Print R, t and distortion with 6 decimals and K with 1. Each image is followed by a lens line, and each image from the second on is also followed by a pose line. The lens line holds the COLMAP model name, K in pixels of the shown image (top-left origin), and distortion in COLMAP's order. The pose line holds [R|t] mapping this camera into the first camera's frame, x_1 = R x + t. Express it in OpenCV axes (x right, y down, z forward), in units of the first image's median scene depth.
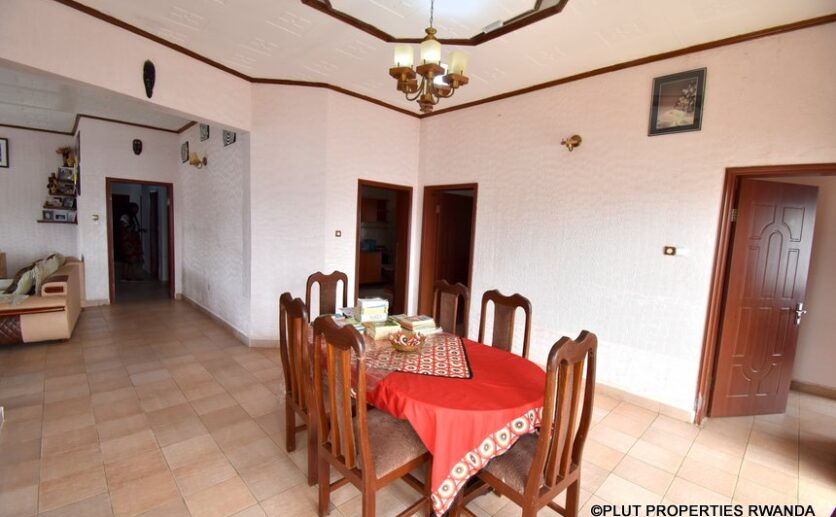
lens RADIAL K [[369.3, 0, 416.5], [0, 369.3, 263.2], [0, 0, 1]] dist [-0.016052, -0.001044]
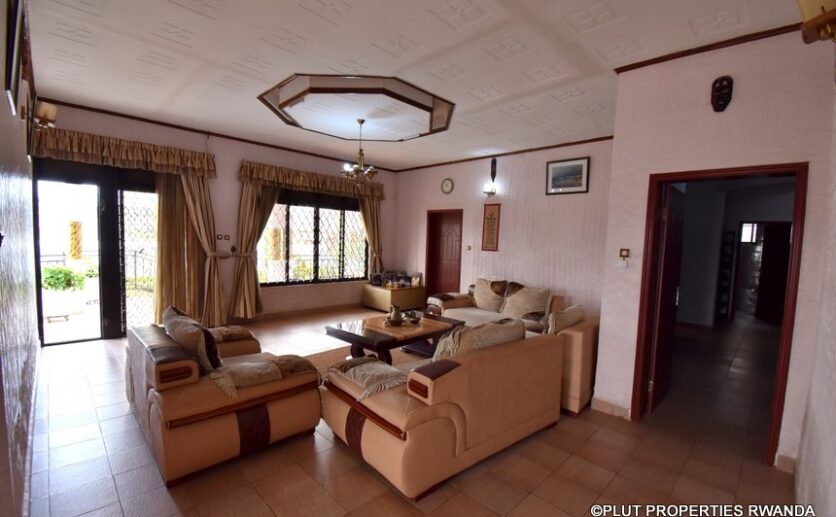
lens RADIAL K [[369.3, 0, 416.5], [0, 369.3, 263.2], [0, 0, 1]] dist [-0.016052, -0.001044]
pose [[0.013064, 0.018361, -0.999746, -0.373597], [-0.135563, 0.990633, 0.016422, -0.084558], [0.990683, 0.135314, 0.015431, 0.748136]]
